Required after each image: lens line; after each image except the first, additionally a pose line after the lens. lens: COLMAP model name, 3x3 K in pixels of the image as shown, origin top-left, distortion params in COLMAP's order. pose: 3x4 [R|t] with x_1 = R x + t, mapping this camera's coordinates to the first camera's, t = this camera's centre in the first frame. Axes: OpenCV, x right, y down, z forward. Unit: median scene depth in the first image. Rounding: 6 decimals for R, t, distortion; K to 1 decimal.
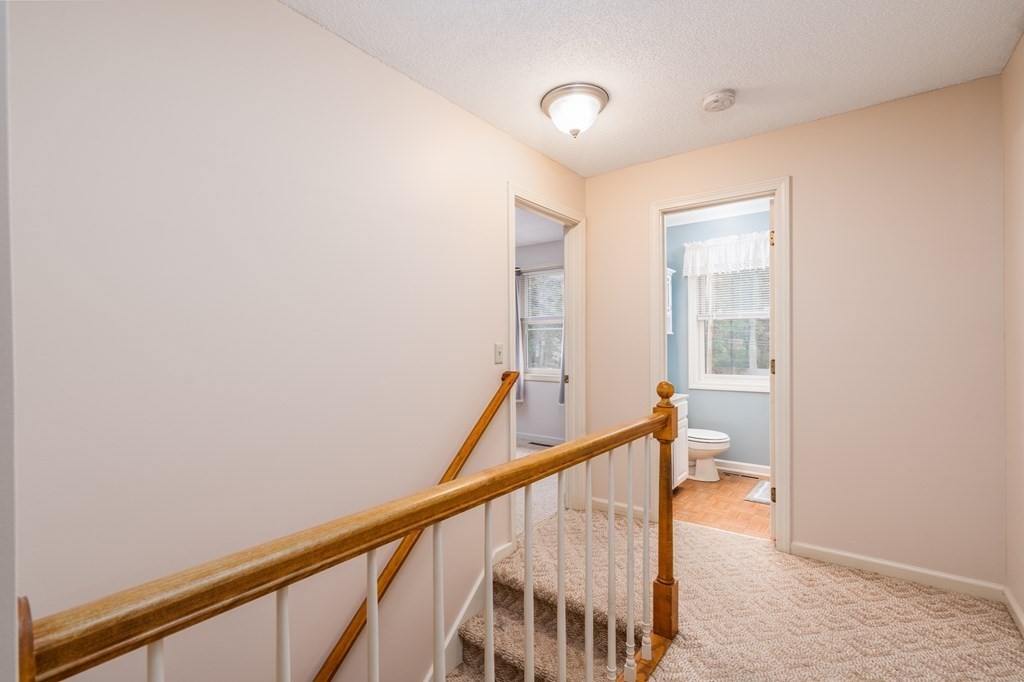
lens RADIAL K [[462.0, 0, 512.0], [0, 462.0, 341.0], [0, 0, 1]] dist [-0.002303, 0.000014]
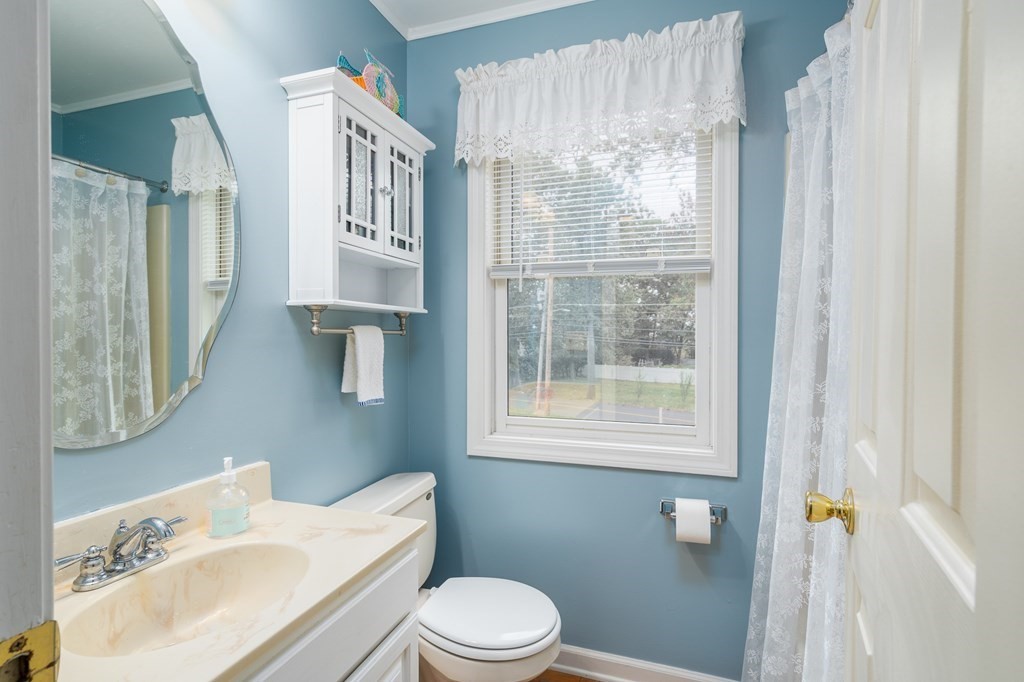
lens RADIAL K [[512.7, 0, 513.2], [0, 512.7, 330.7], [0, 0, 1]] dist [0.004869, -0.000447]
pose [[0.945584, 0.012477, 0.325138, 0.281352], [-0.009636, 0.999900, -0.010345, 0.003322], [-0.325234, 0.006649, 0.945610, 0.587678]]
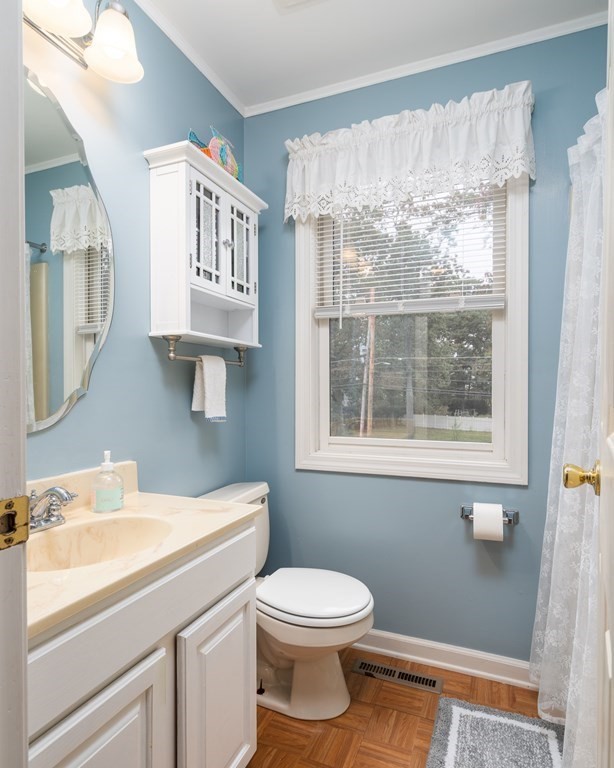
lens RADIAL K [[469.5, 0, 307.6], [0, 469.5, 386.5], [0, 0, 1]] dist [0.003091, -0.000519]
pose [[0.964498, 0.009957, 0.263903, 0.274449], [-0.009440, 0.999950, -0.003225, 0.024223], [-0.263922, 0.000619, 0.964544, 0.556158]]
